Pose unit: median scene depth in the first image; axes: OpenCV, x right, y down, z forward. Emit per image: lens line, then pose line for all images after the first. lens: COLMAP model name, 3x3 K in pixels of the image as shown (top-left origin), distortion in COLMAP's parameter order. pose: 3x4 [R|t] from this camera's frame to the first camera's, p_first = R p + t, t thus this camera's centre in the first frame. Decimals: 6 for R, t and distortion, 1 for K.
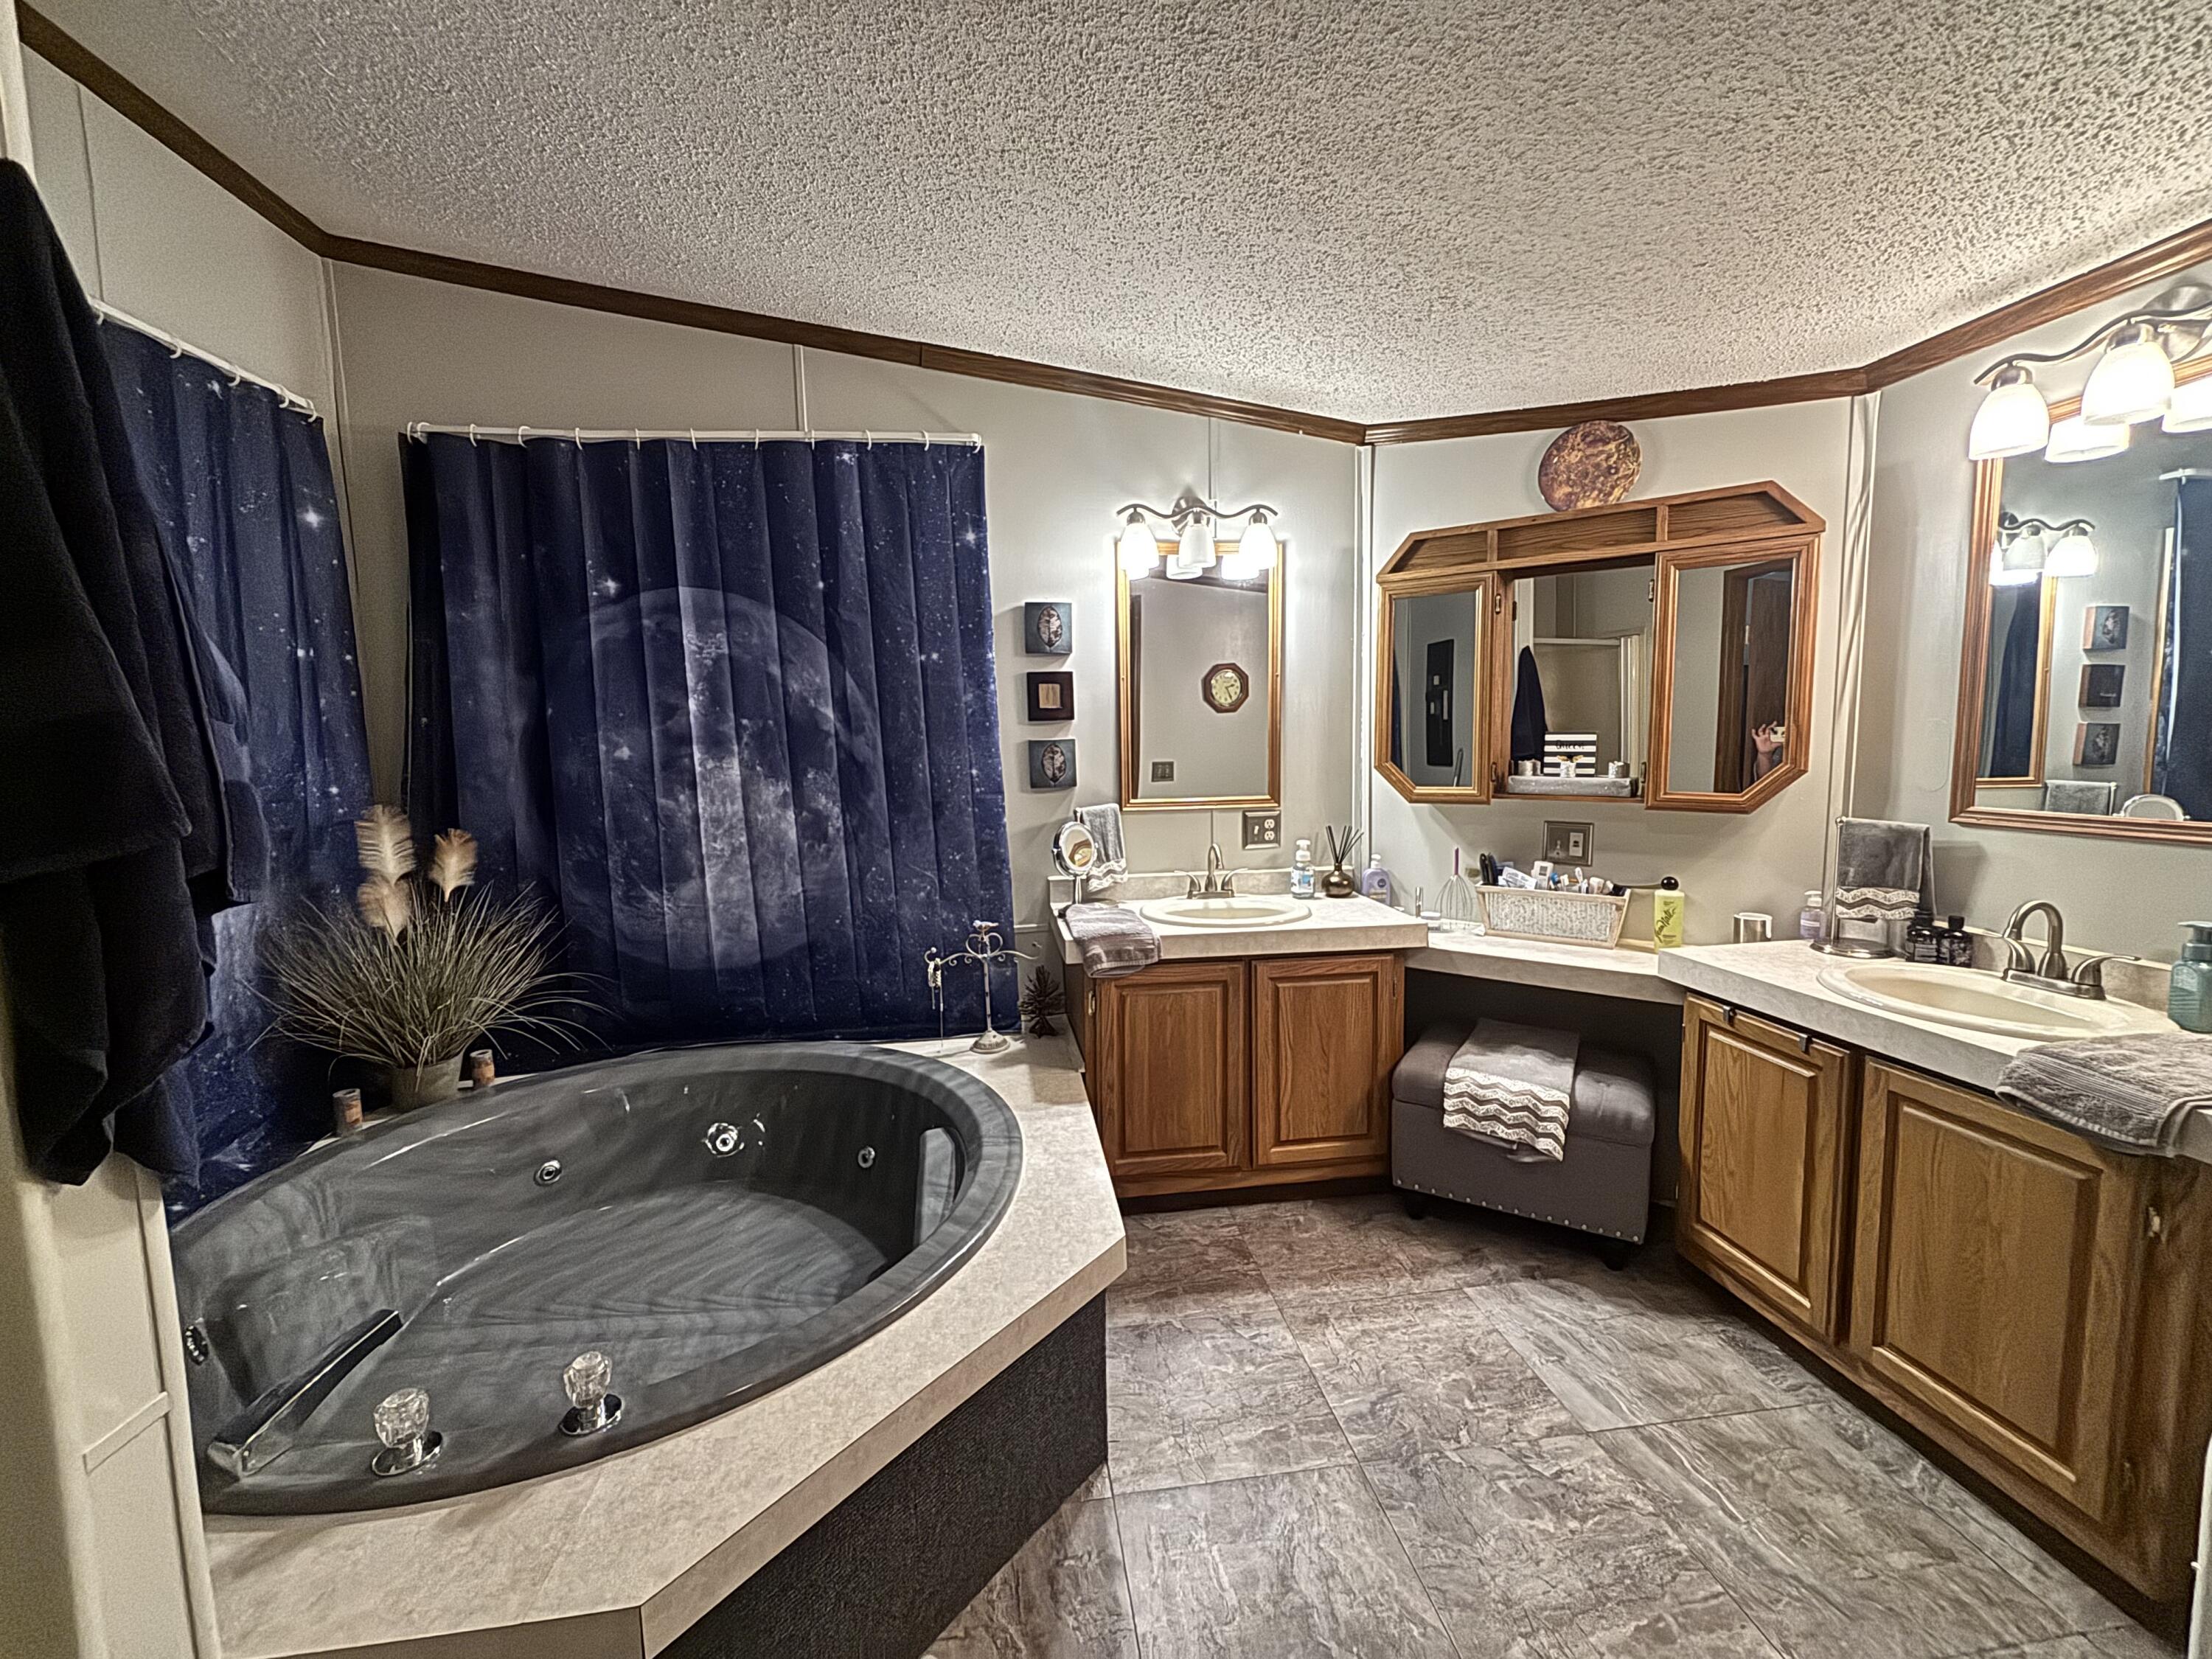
lens RADIAL K [[893.7, 0, 1105.0], [0, 893.7, 822.4], [0, 0, 1]] dist [0.004540, -0.001812]
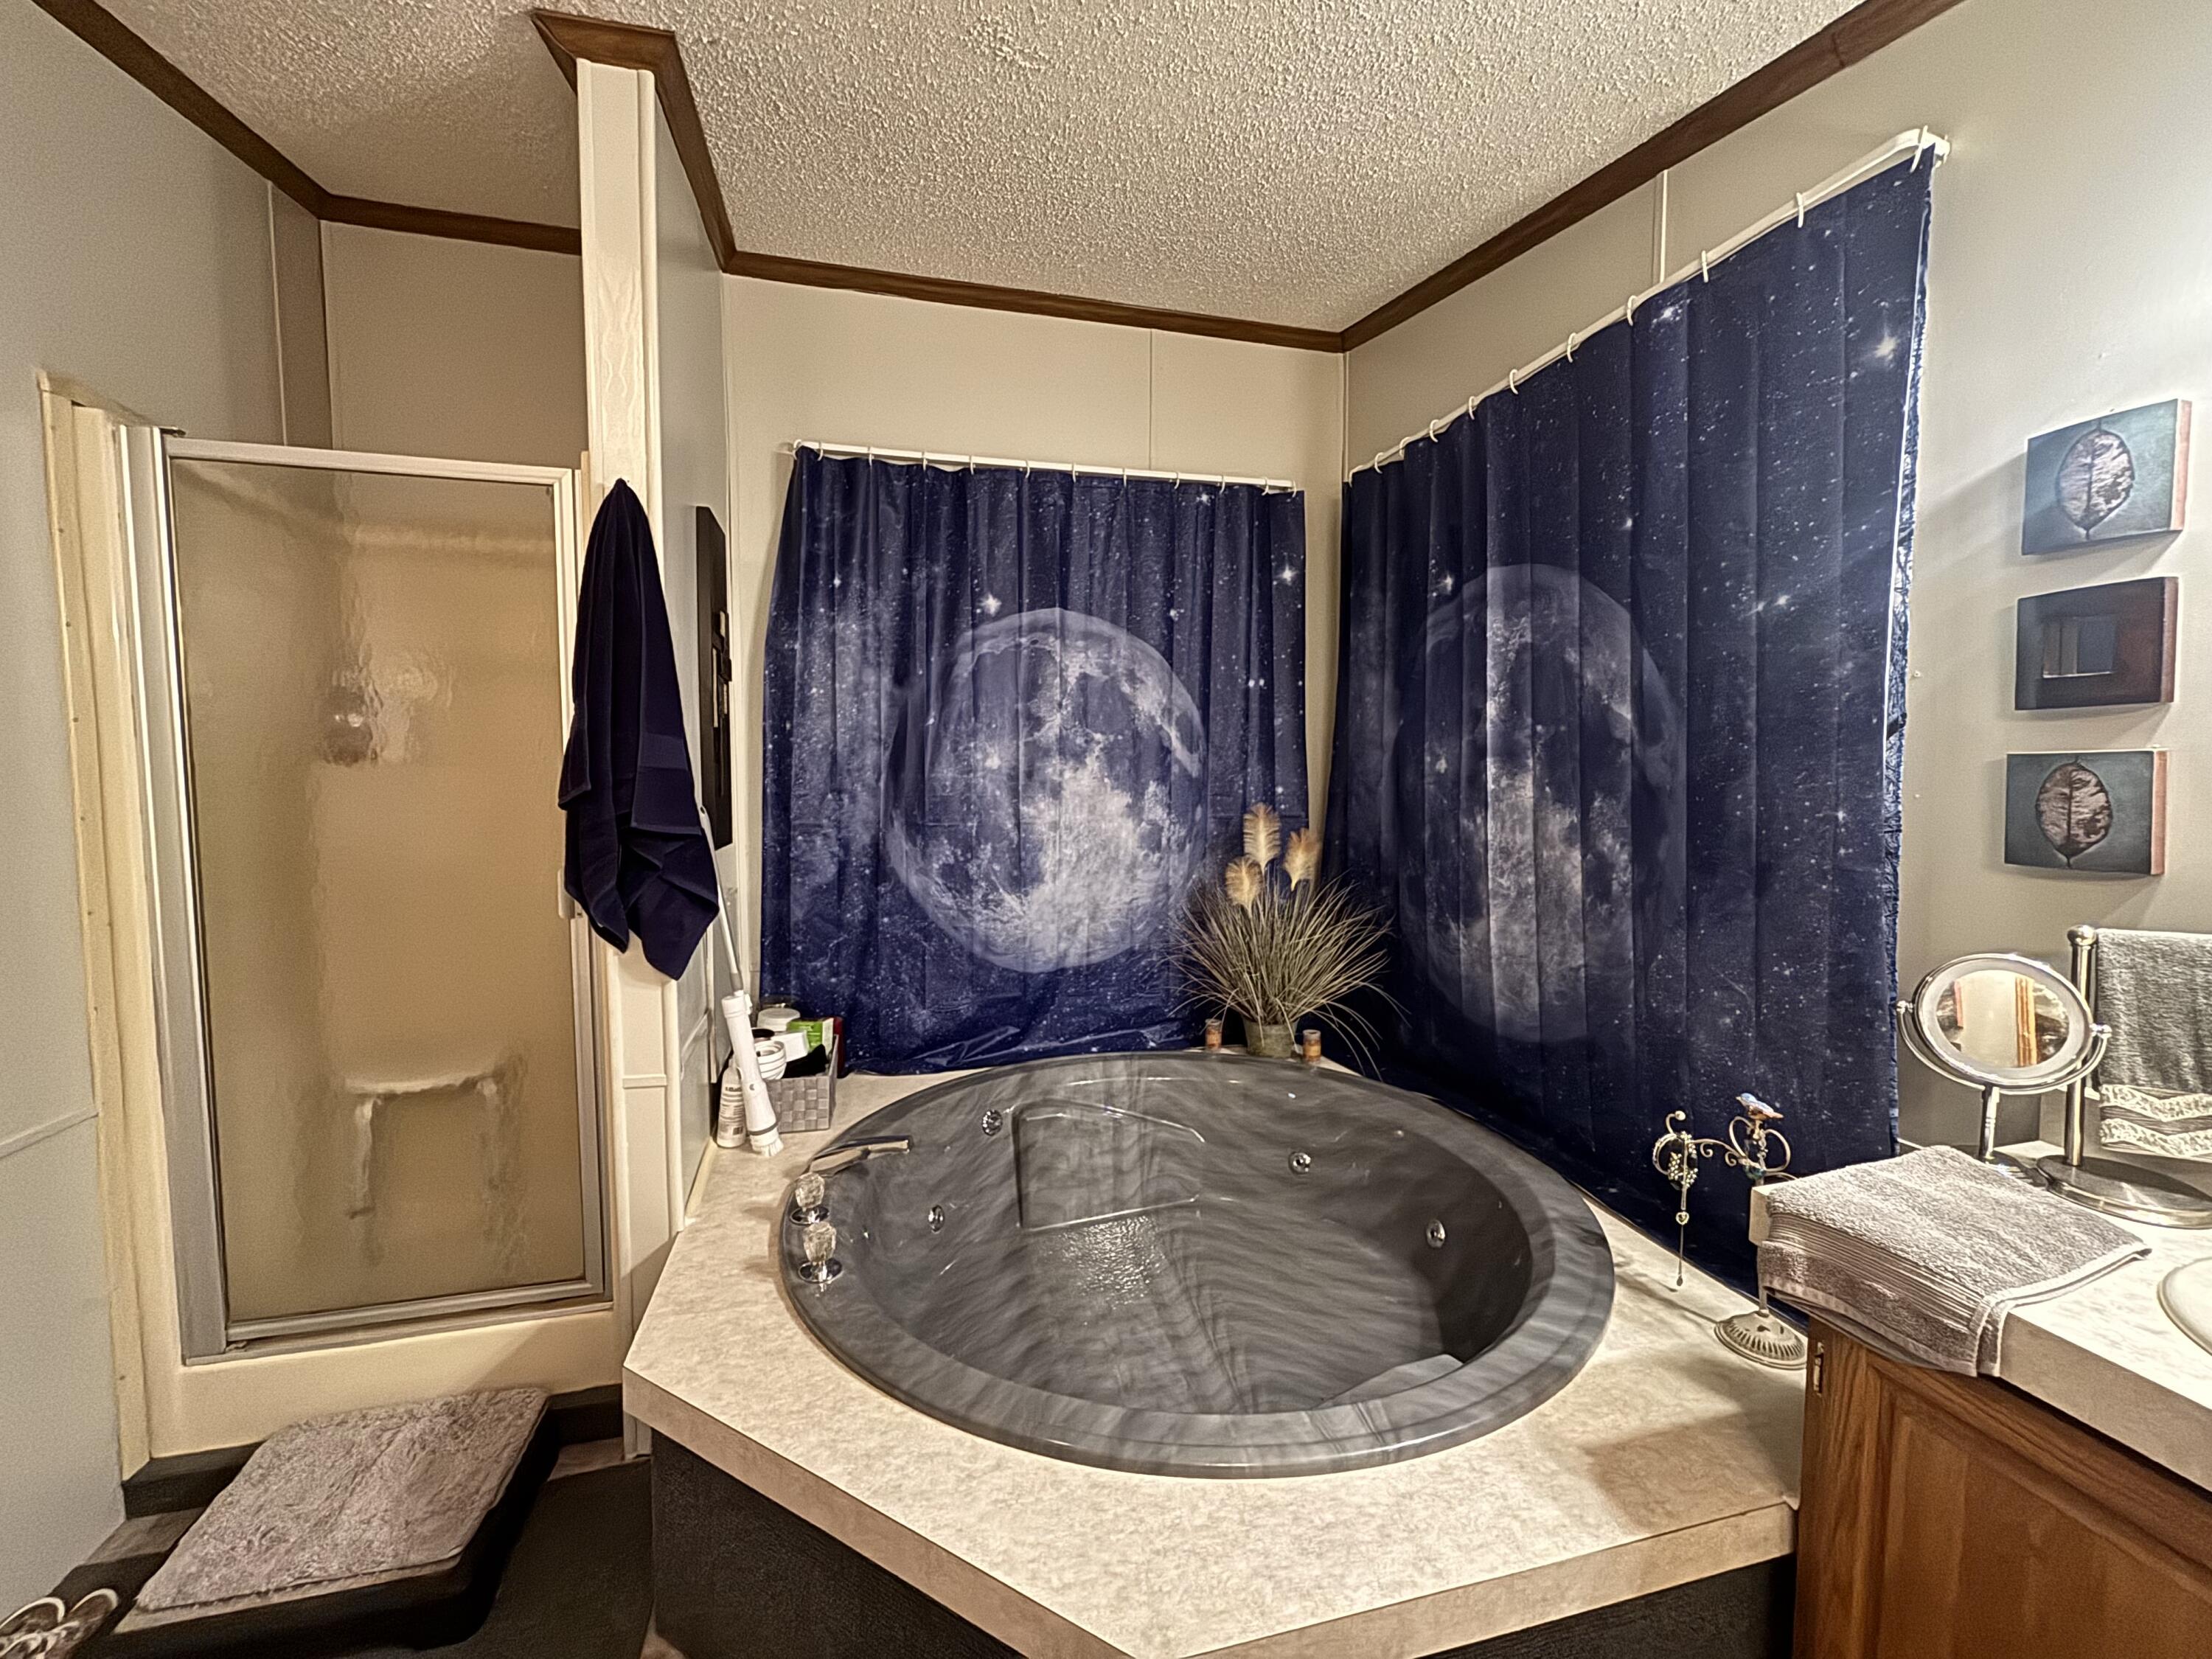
lens RADIAL K [[893.7, 0, 1094.5], [0, 893.7, 820.7], [0, 0, 1]] dist [0.004540, -0.001812]
pose [[0.121554, 0.081645, -0.989221, 0.318608], [-0.096958, 0.992822, 0.070029, -0.050133], [0.987838, 0.087401, 0.128598, 0.530043]]
